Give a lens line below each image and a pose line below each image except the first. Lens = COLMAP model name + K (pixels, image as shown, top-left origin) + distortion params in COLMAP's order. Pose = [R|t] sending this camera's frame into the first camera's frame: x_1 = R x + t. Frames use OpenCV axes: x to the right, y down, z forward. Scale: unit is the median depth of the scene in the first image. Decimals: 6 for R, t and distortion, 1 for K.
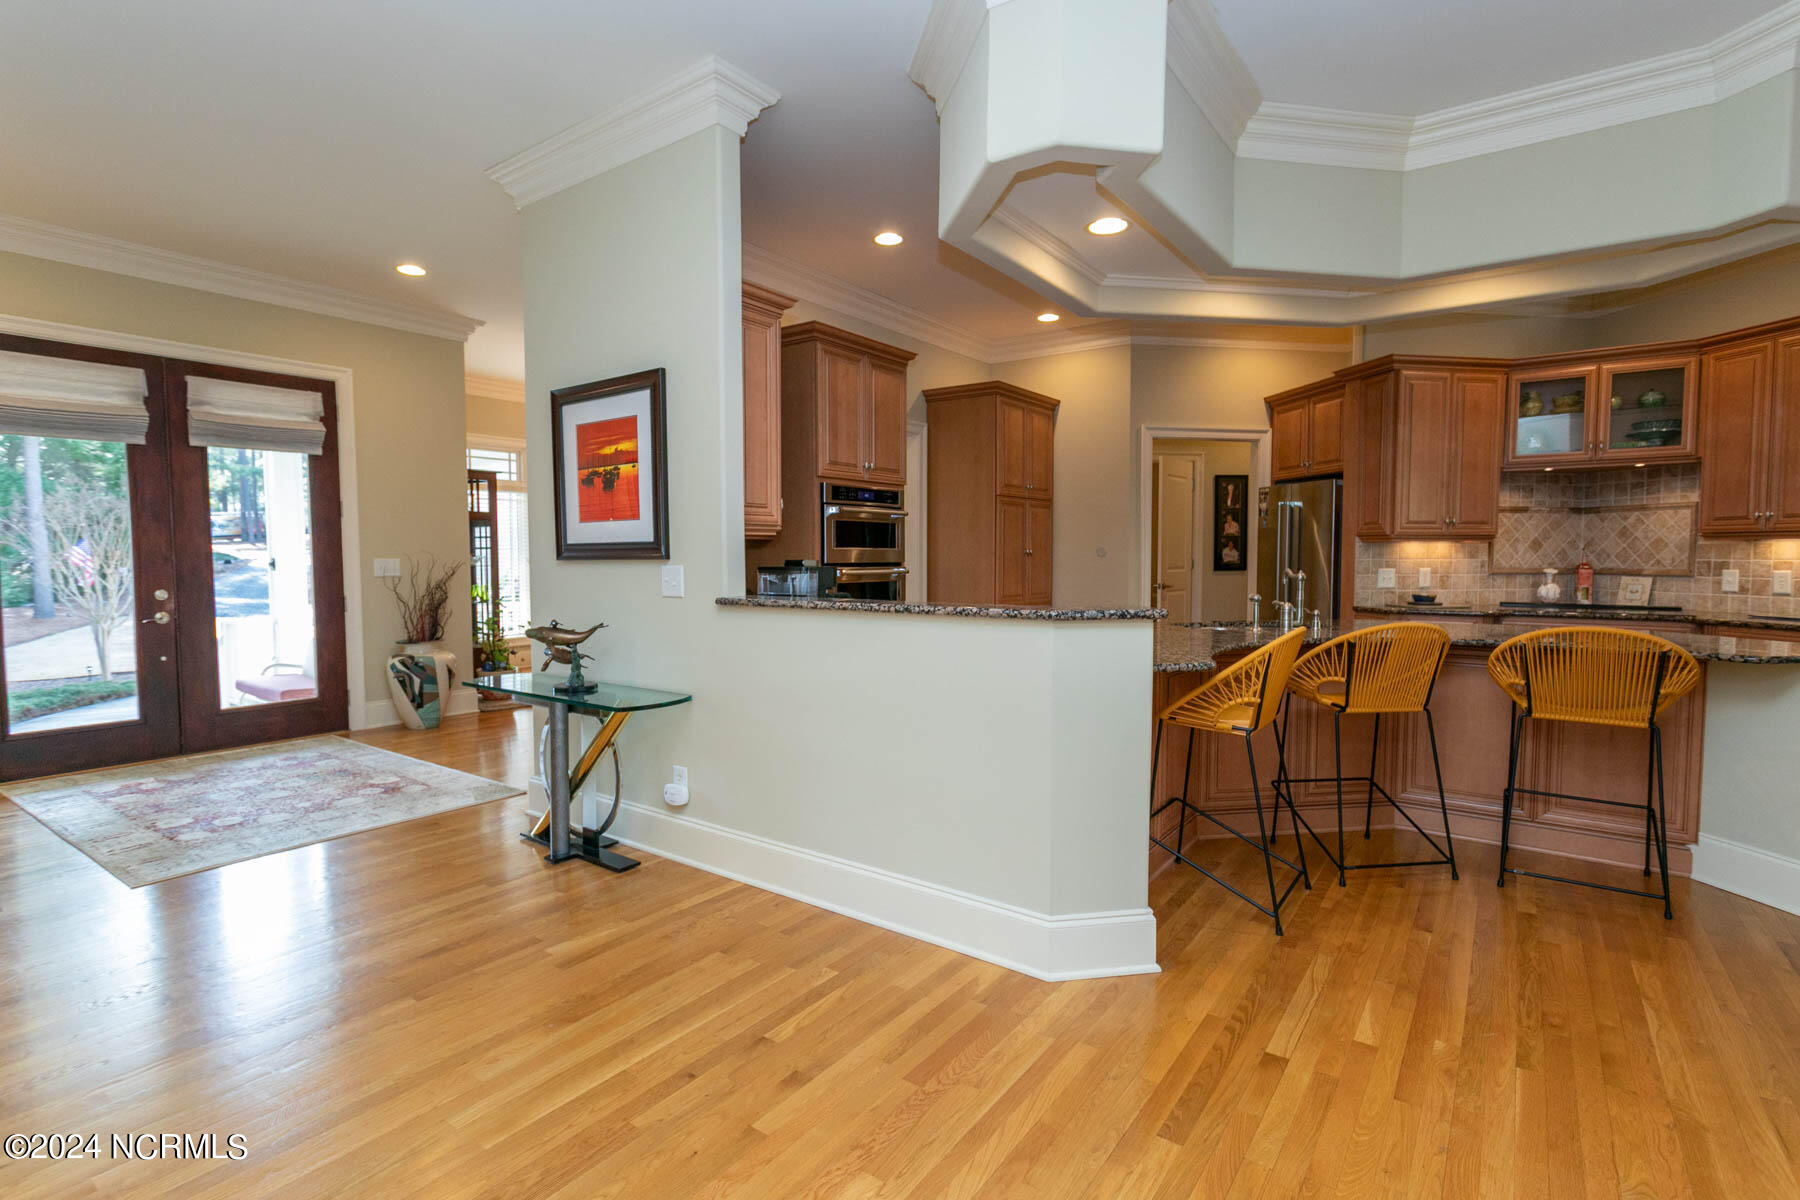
lens RADIAL K [[854.6, 0, 897.0], [0, 854.6, 595.1], [0, 0, 1]] dist [0.002575, -0.000336]
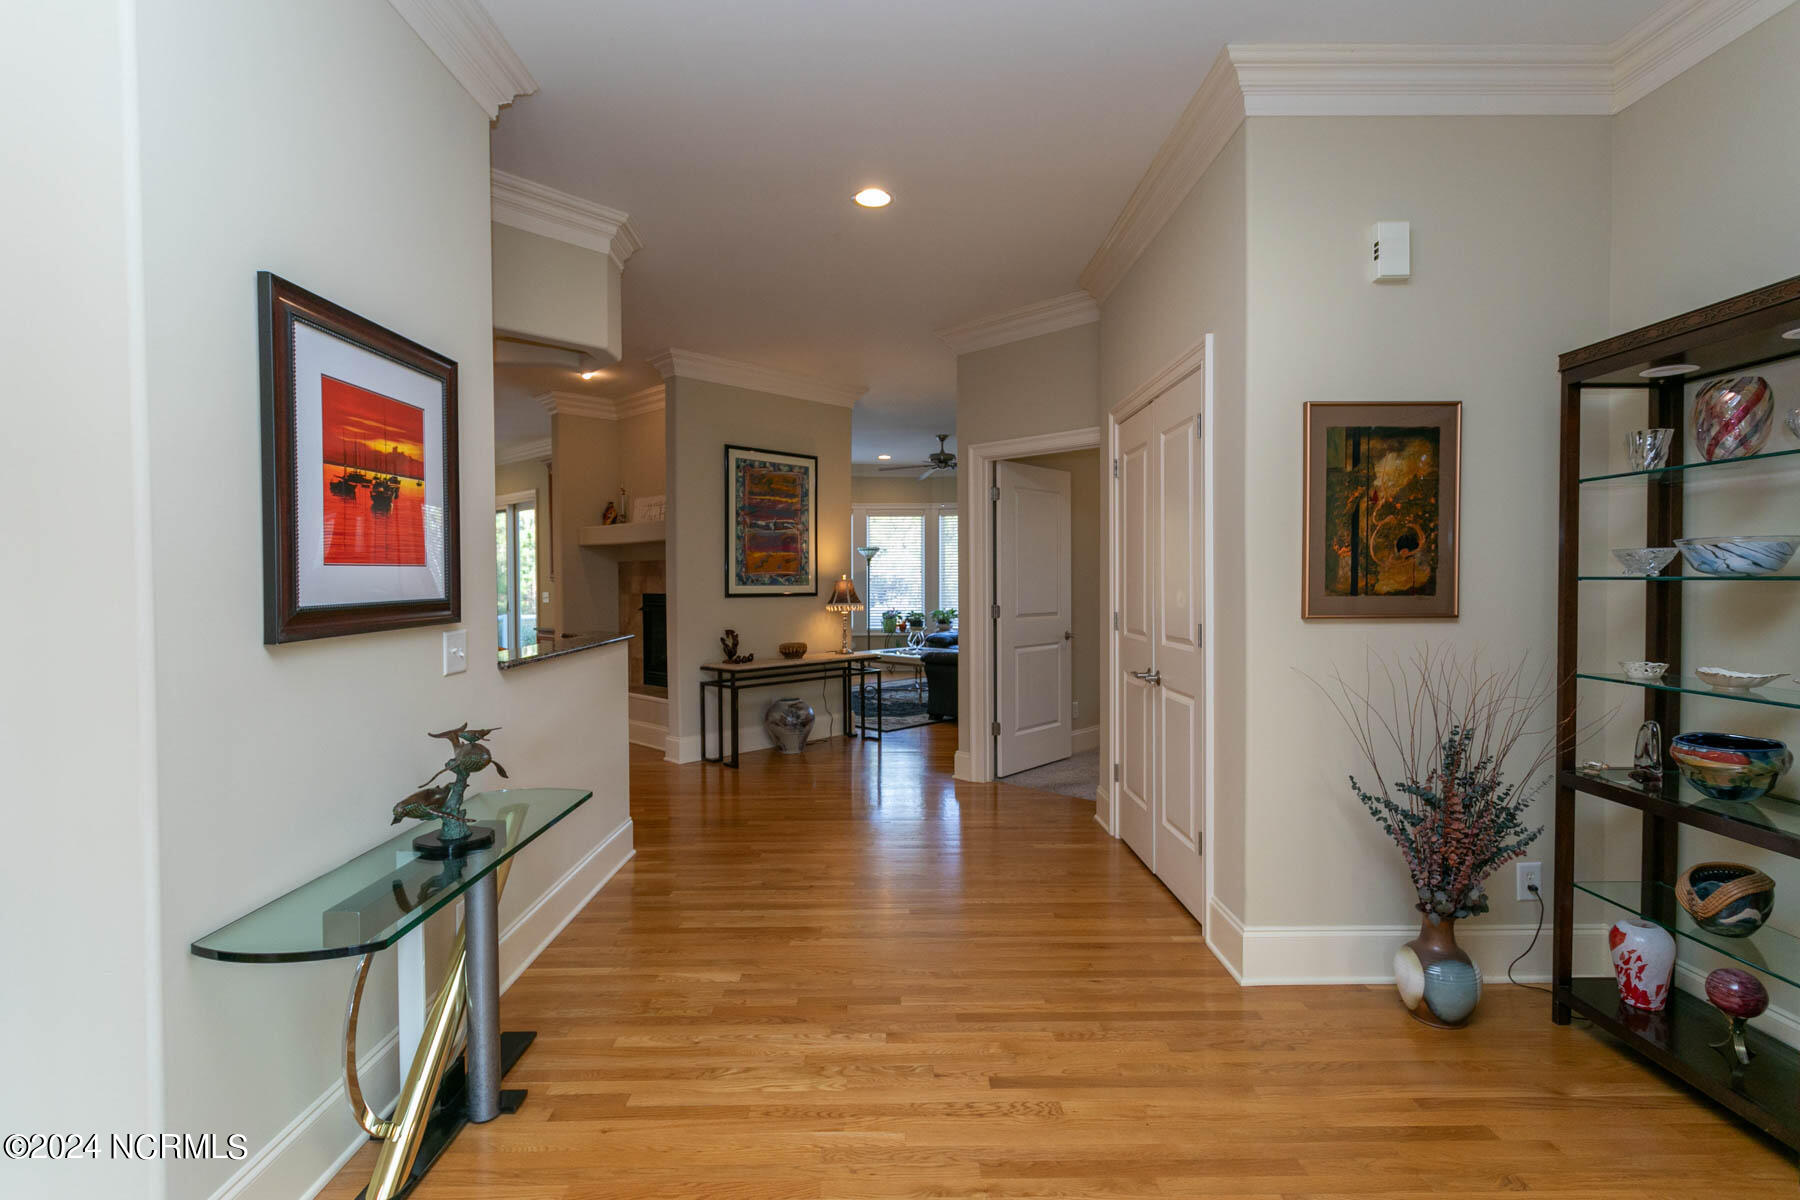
lens RADIAL K [[854.6, 0, 897.0], [0, 854.6, 595.1], [0, 0, 1]] dist [0.002575, -0.000336]
pose [[-0.596927, -0.011178, 0.802218, -0.684563], [0.046776, 0.997717, 0.048708, -0.052783], [-0.800931, 0.066600, -0.595042, 0.717682]]
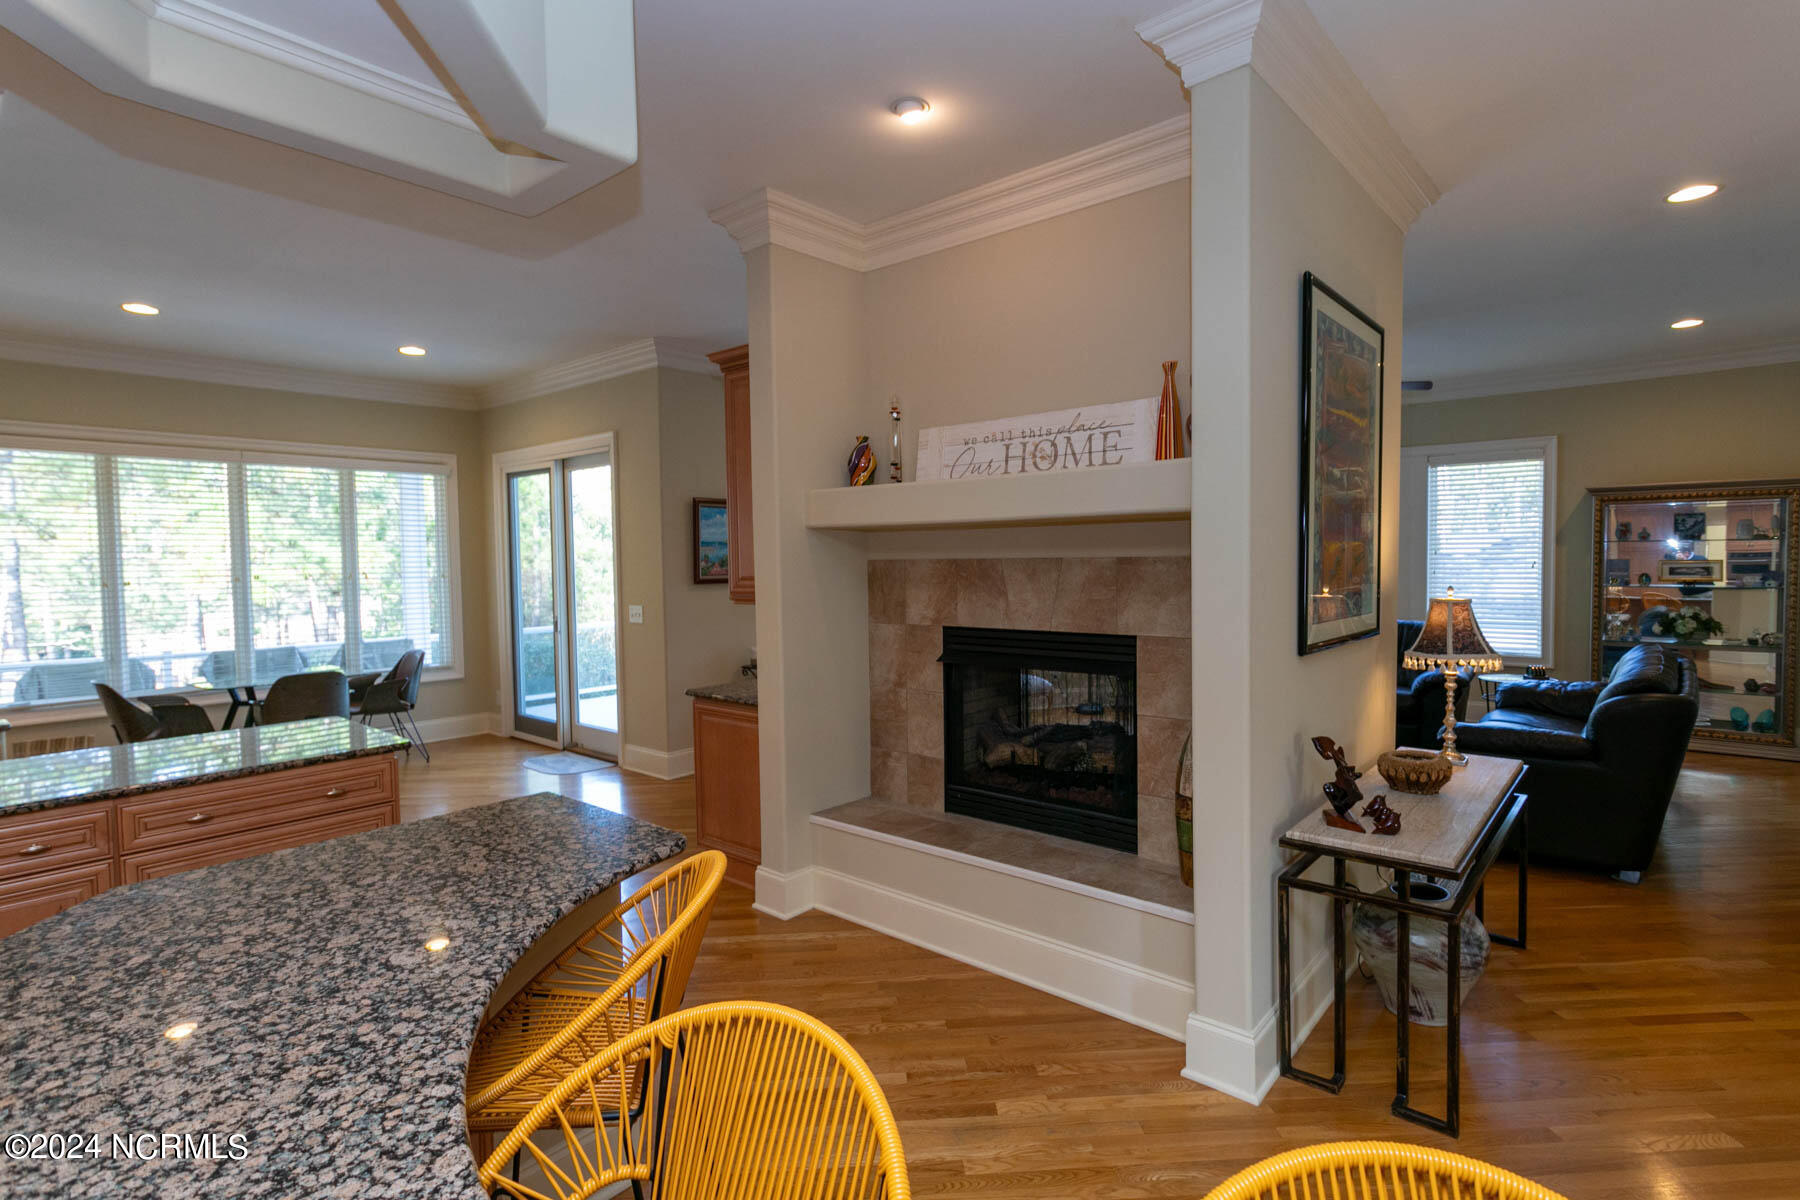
lens RADIAL K [[884.5, 0, 900.0], [0, 884.5, 600.0], [0, 0, 1]] dist [0.000366, 0.000179]
pose [[-0.635715, -0.031498, 0.771281, 0.205428], [0.051800, 0.995174, 0.083337, -0.089137], [-0.770184, 0.092931, -0.631015, 0.688910]]
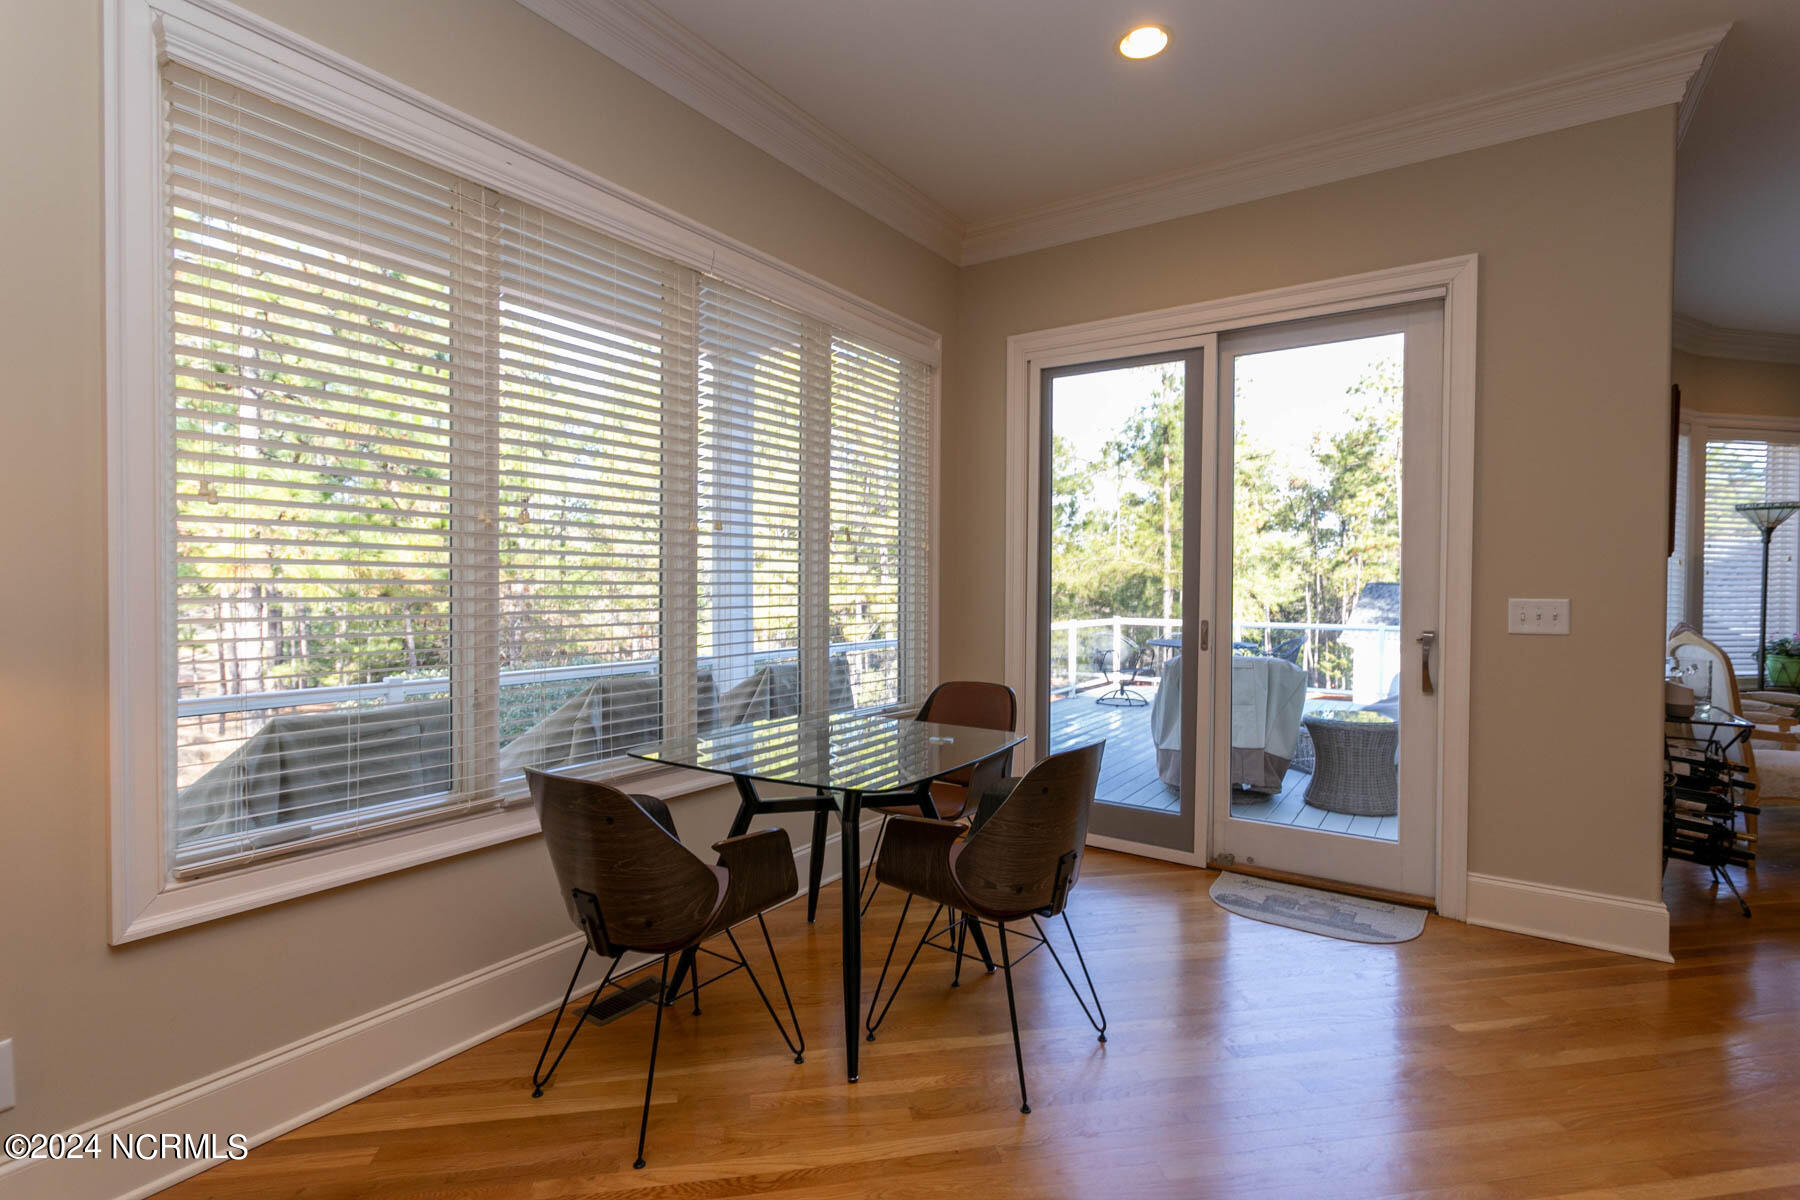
lens RADIAL K [[854.6, 0, 897.0], [0, 854.6, 595.1], [0, 0, 1]] dist [0.002575, -0.000336]
pose [[-0.724170, -0.017462, 0.689400, 1.270158], [0.029399, 0.997989, 0.056160, -0.048367], [-0.688994, 0.060937, -0.722200, 0.925042]]
